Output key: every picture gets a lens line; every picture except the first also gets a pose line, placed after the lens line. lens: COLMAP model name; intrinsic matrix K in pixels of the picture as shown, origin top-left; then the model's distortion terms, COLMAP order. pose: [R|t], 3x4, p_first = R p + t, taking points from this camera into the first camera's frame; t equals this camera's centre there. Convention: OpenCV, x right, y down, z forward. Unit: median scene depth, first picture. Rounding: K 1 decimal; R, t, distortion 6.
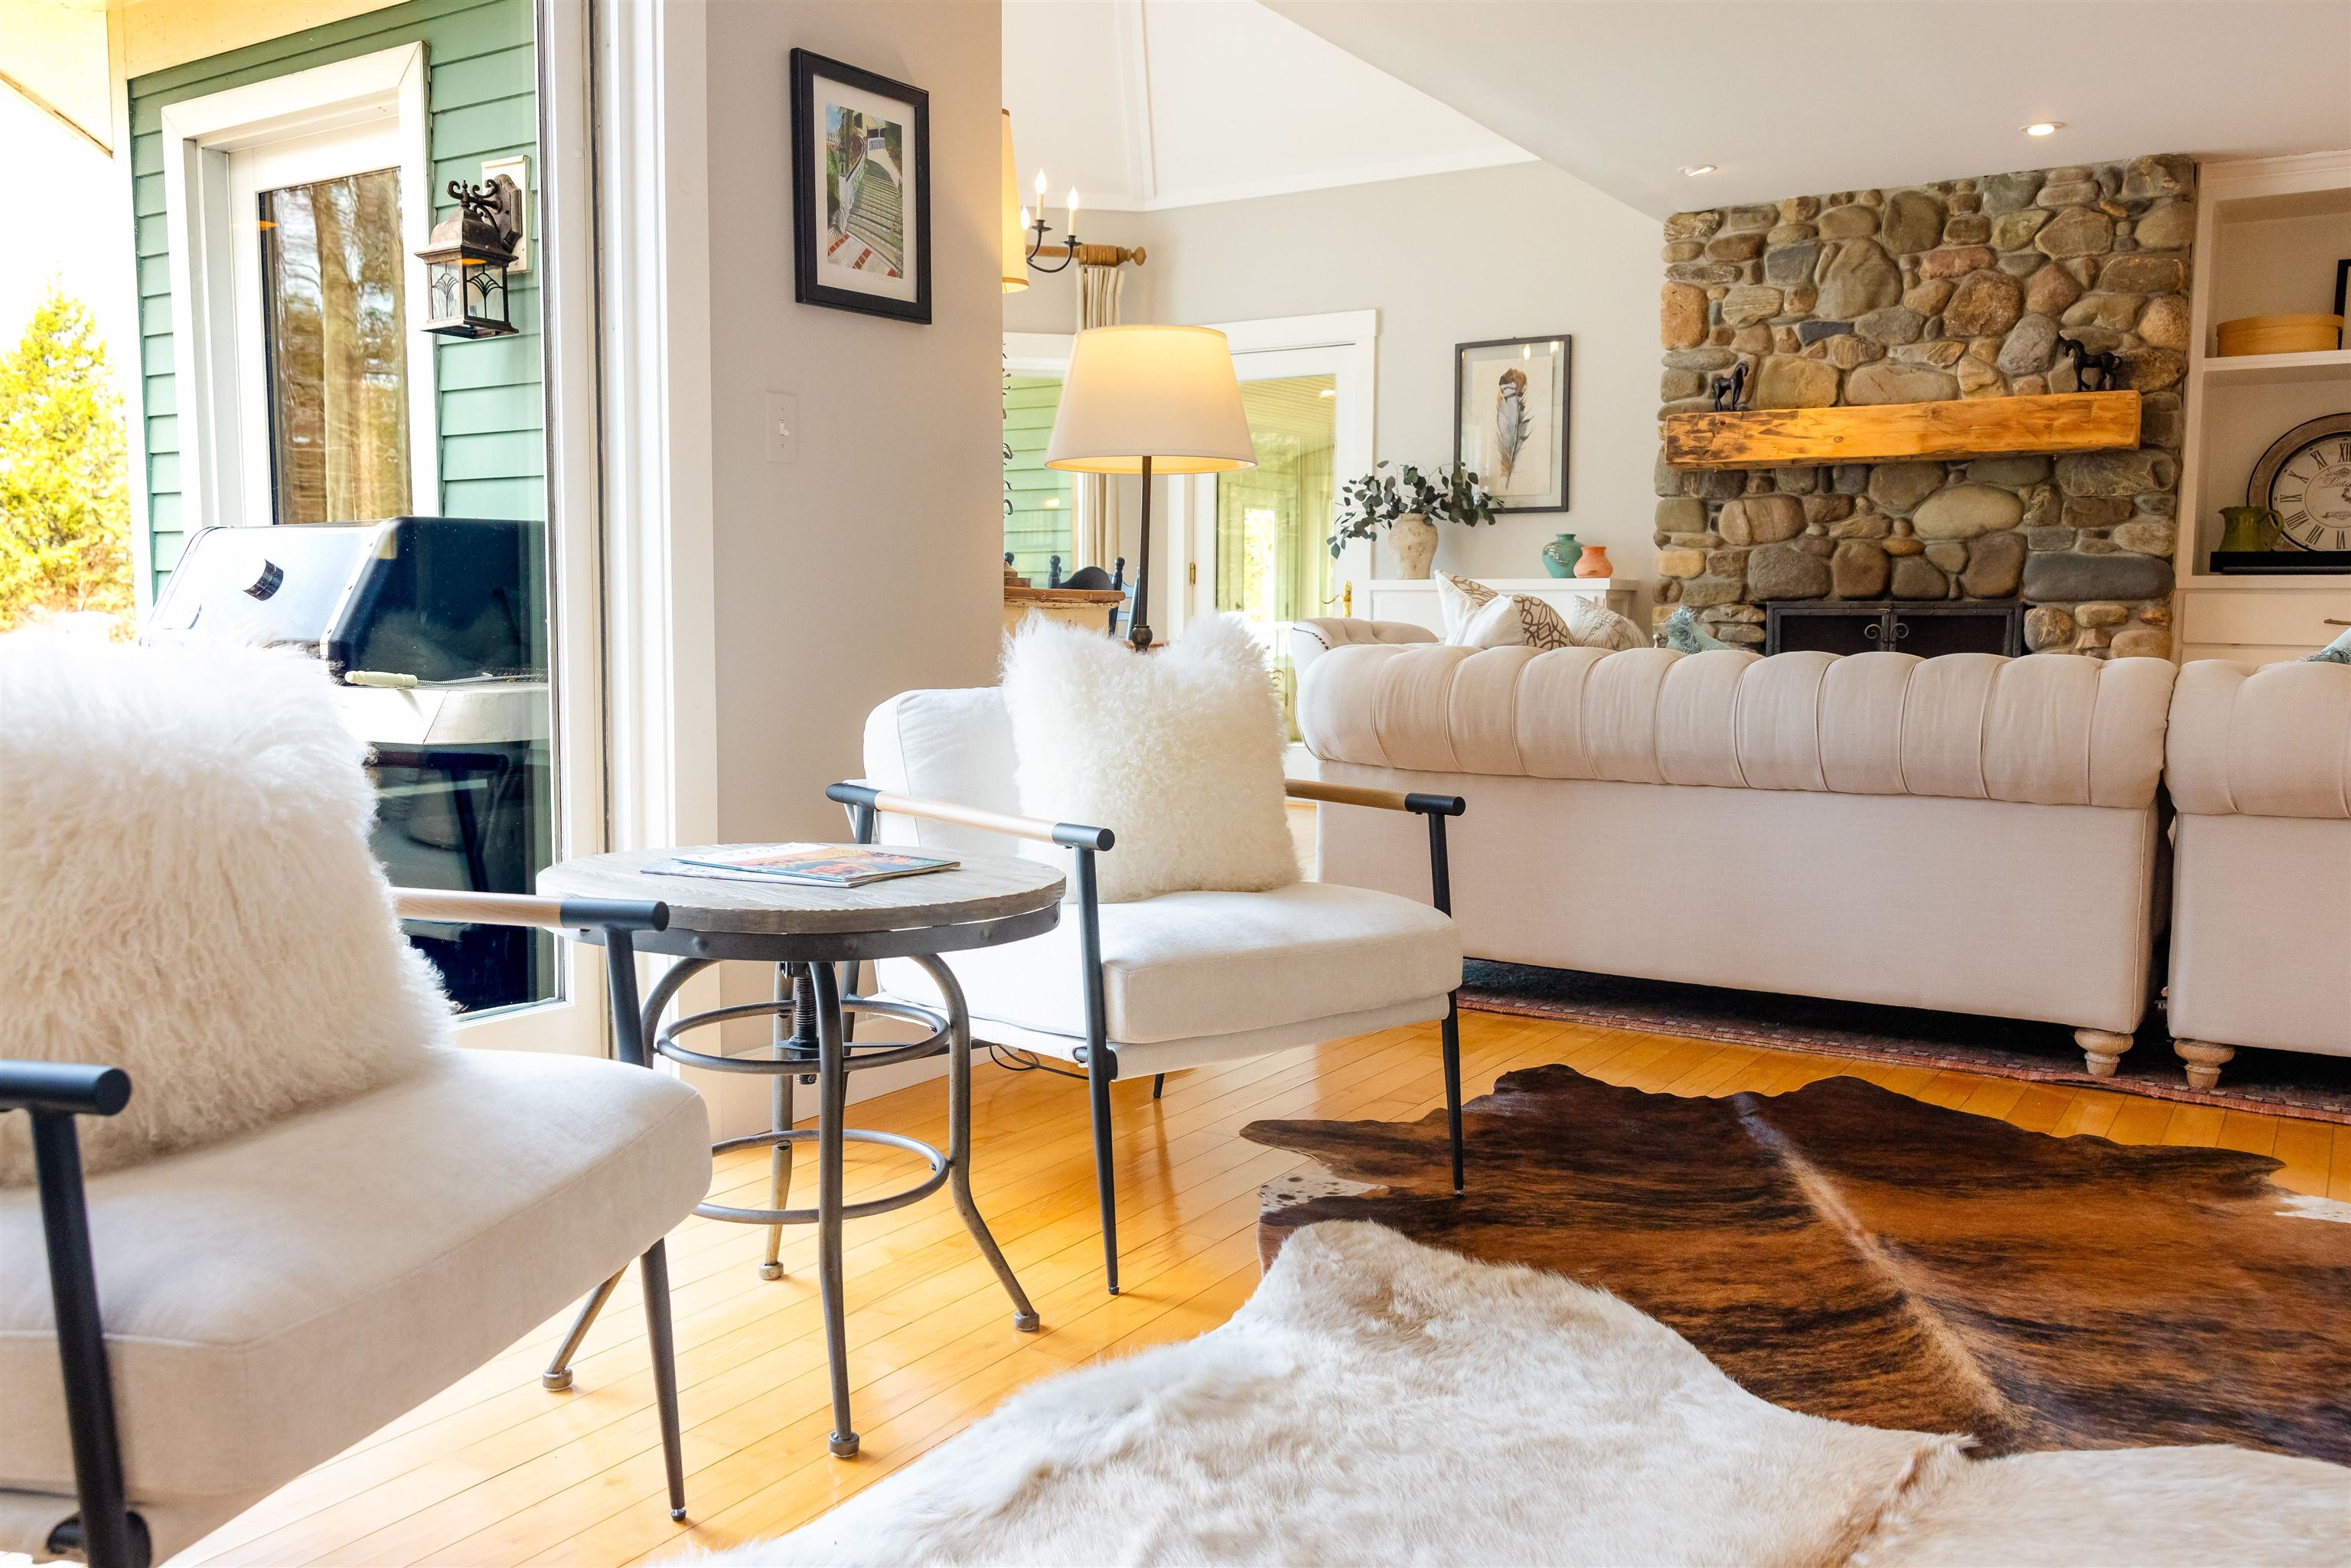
lens RADIAL K [[1881.2, 0, 1165.3], [0, 1881.2, 784.8], [0, 0, 1]] dist [0.007759, -0.002307]
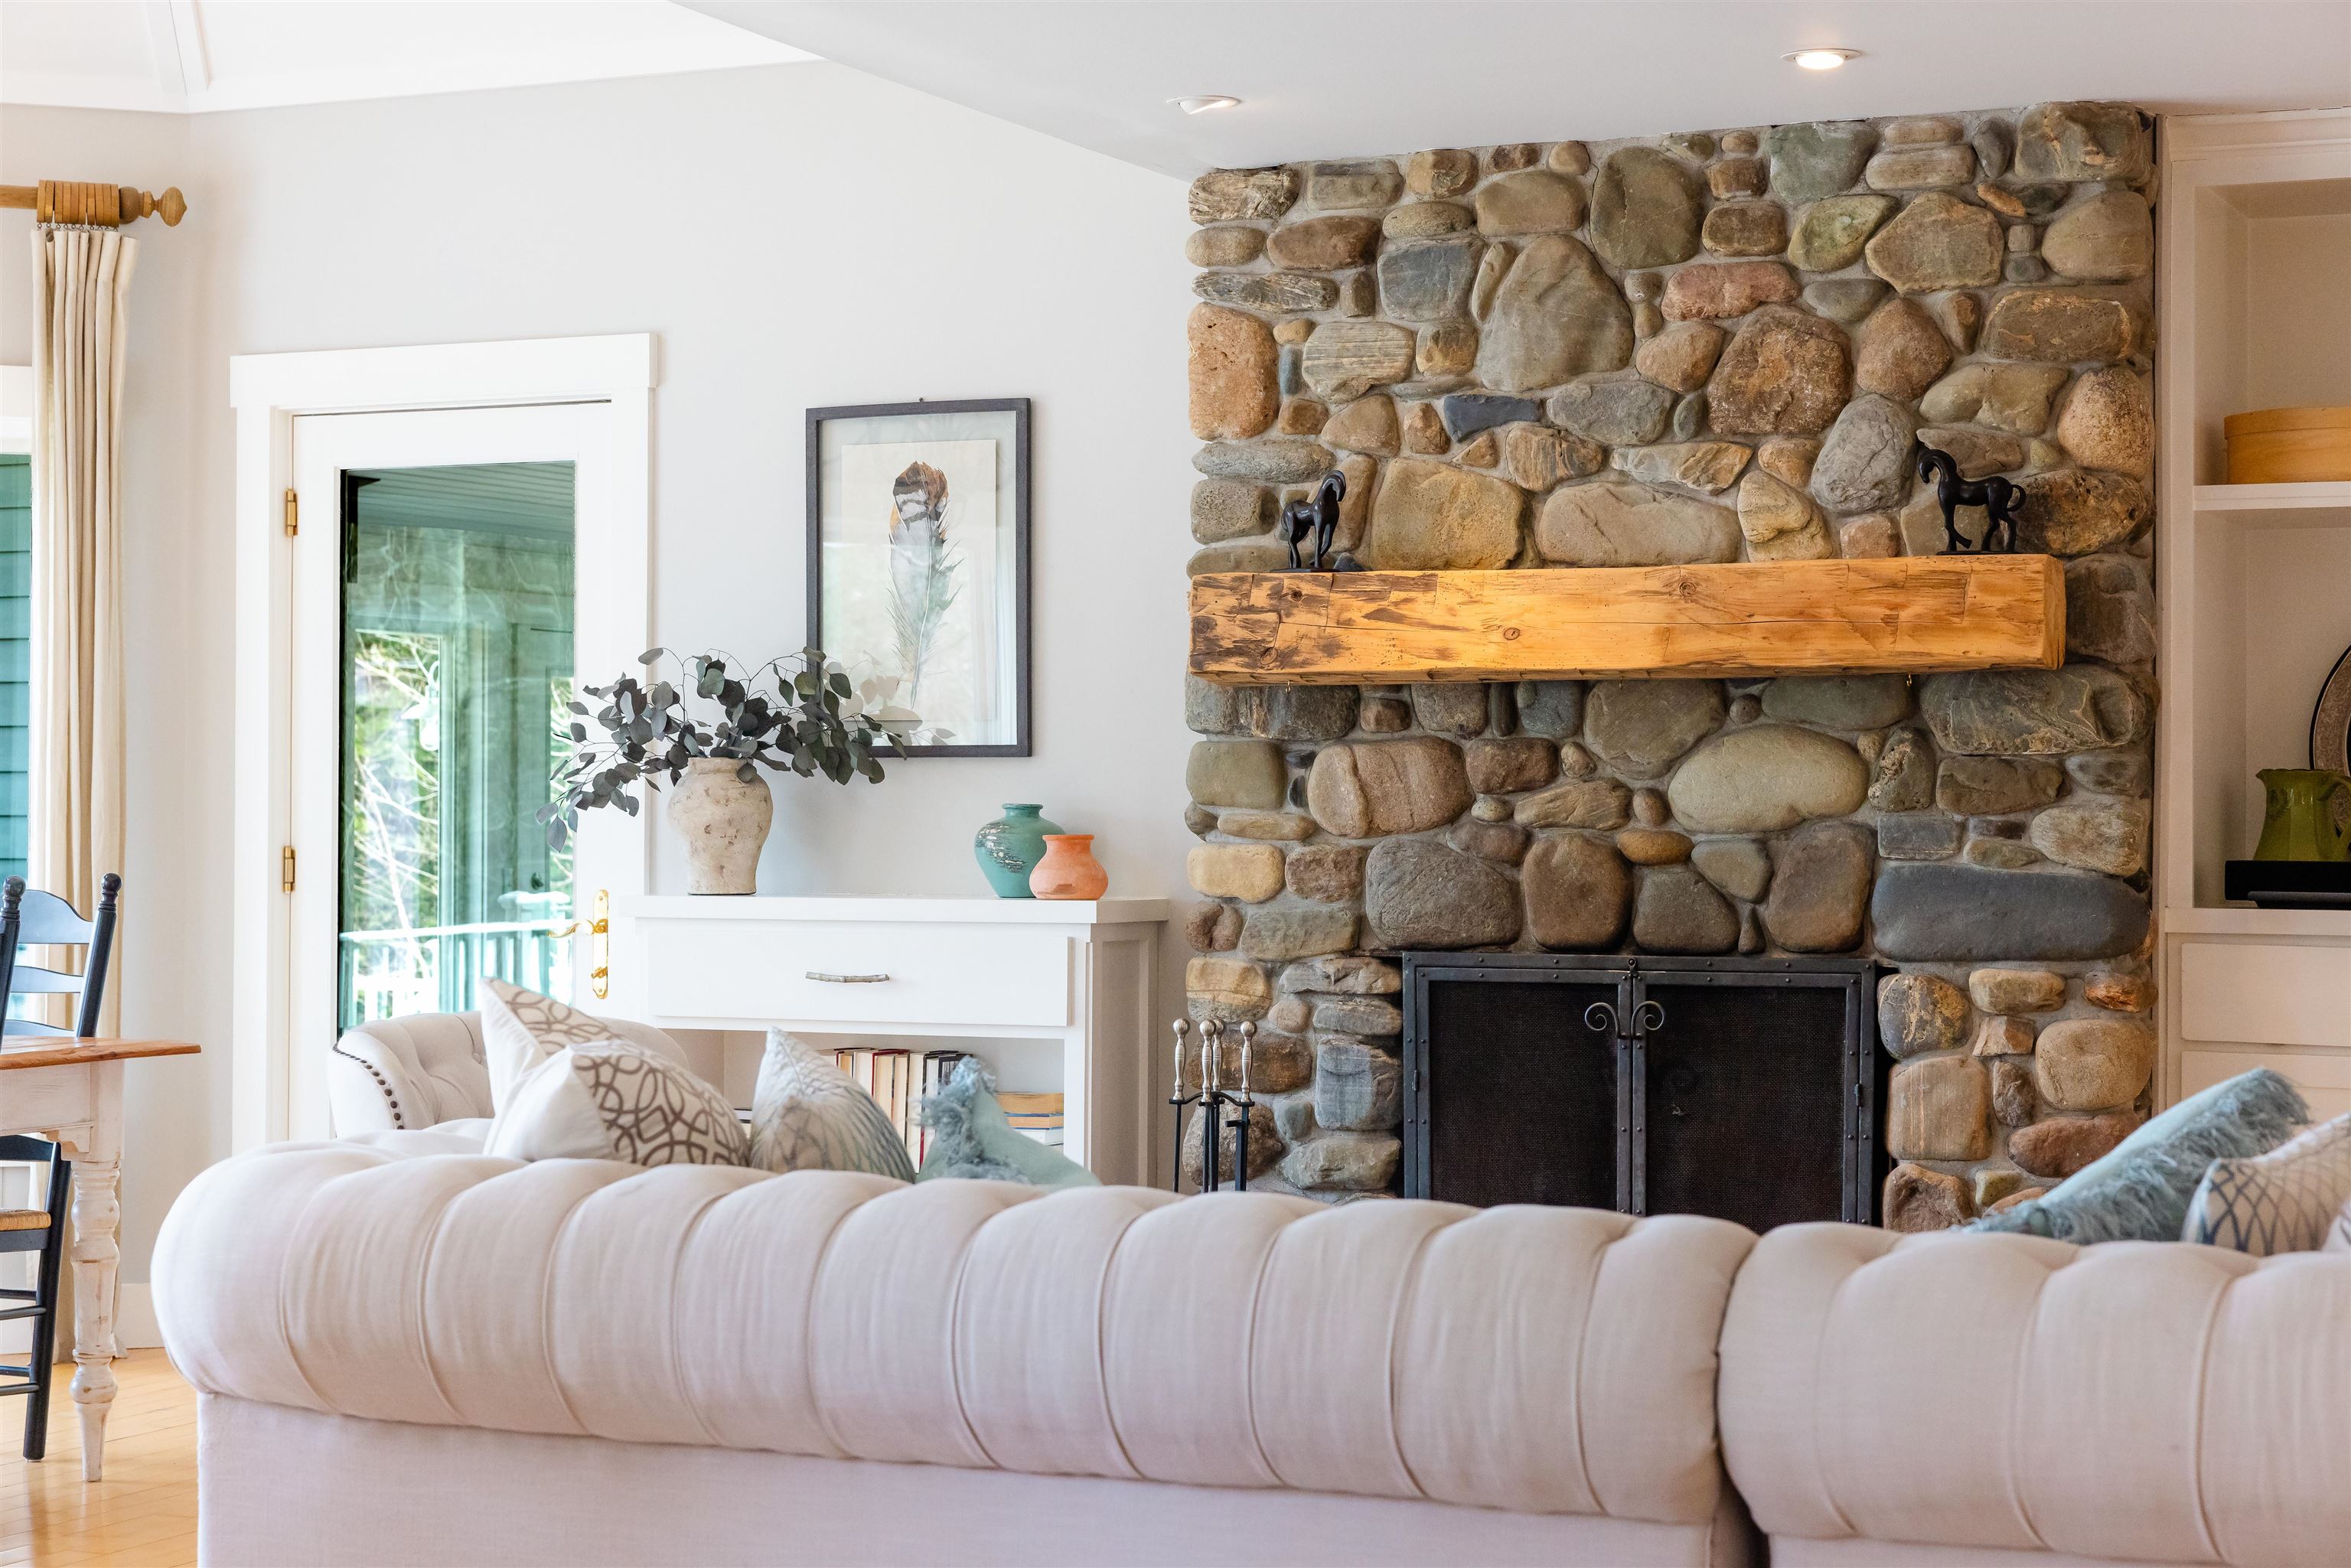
lens RADIAL K [[4004.6, 0, 1159.1], [0, 4004.6, 779.6], [0, 0, 1]] dist [0.005860, 0.000000]
pose [[0.990013, 0.000141, 0.140976, 0.112930], [0.014124, 0.994869, -0.100183, -0.039448], [-0.140266, 0.101174, 0.984931, -0.022757]]
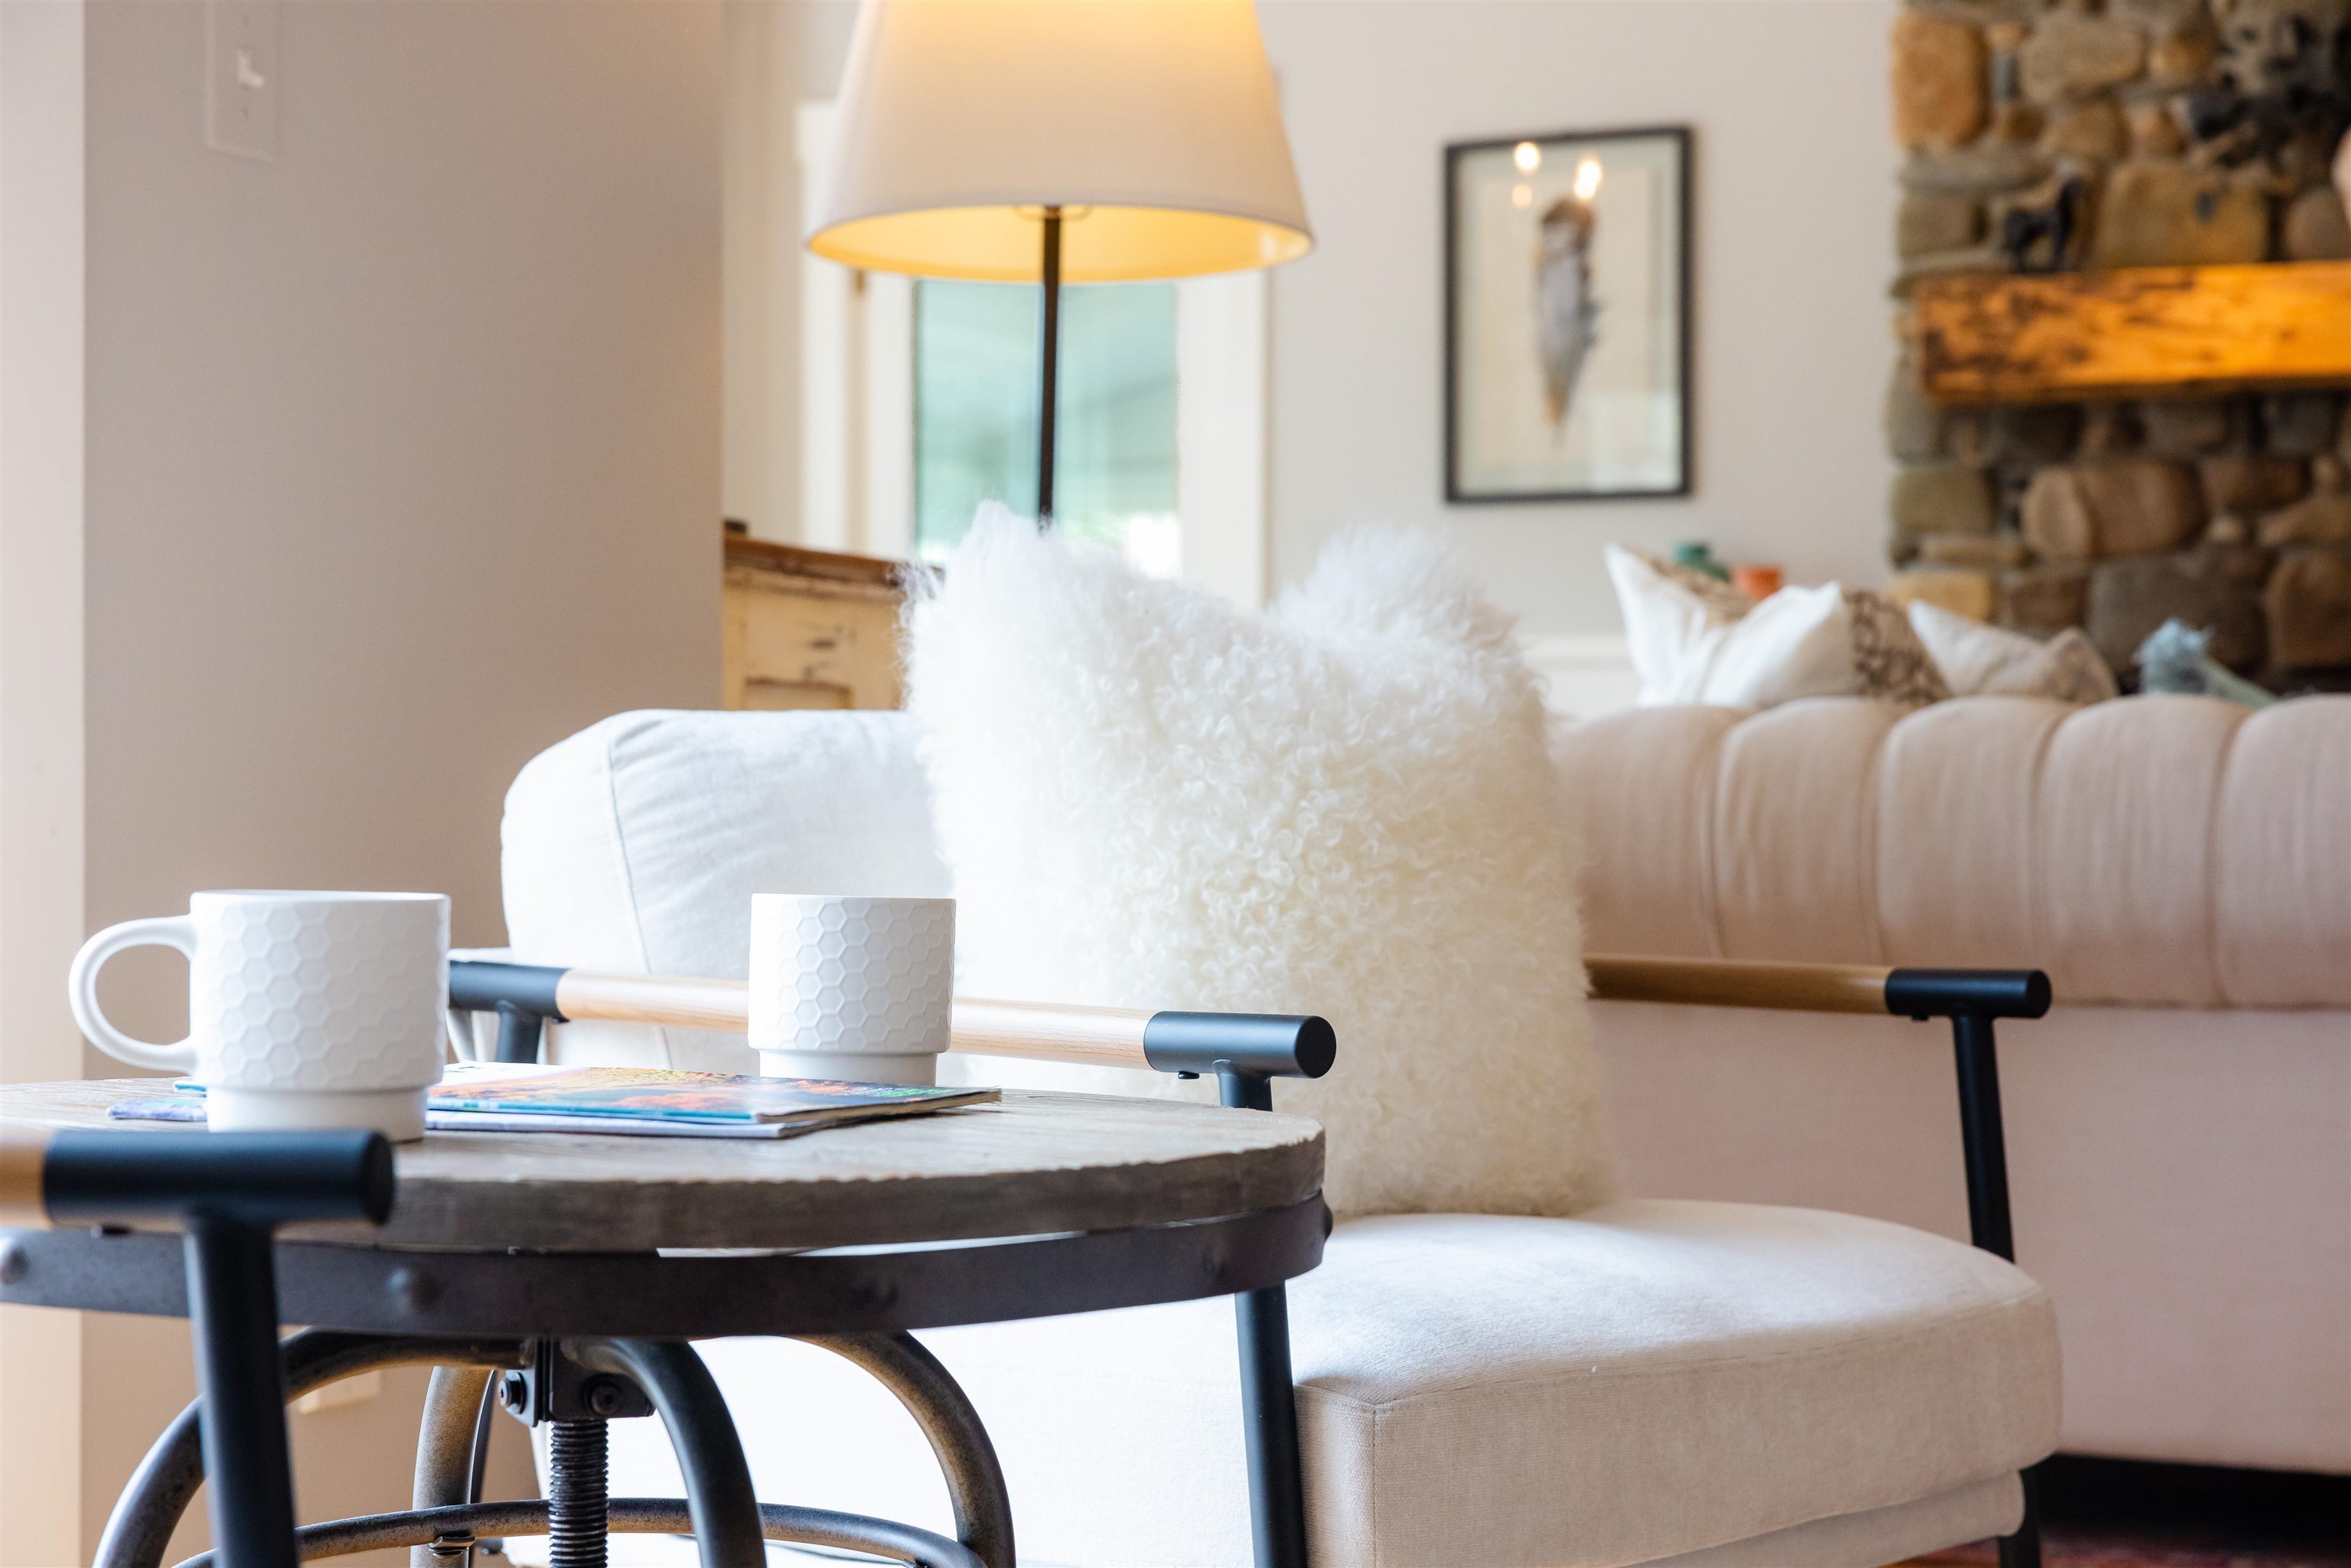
lens RADIAL K [[3862.2, 0, 1152.9], [0, 3862.2, 859.9], [0, 0, 1]] dist [0.021111, 0.000000]
pose [[0.990484, -0.004140, 0.137567, -0.057232], [0.014627, 0.997053, -0.075310, 0.016853], [-0.136849, 0.076605, 0.987625, 0.085235]]
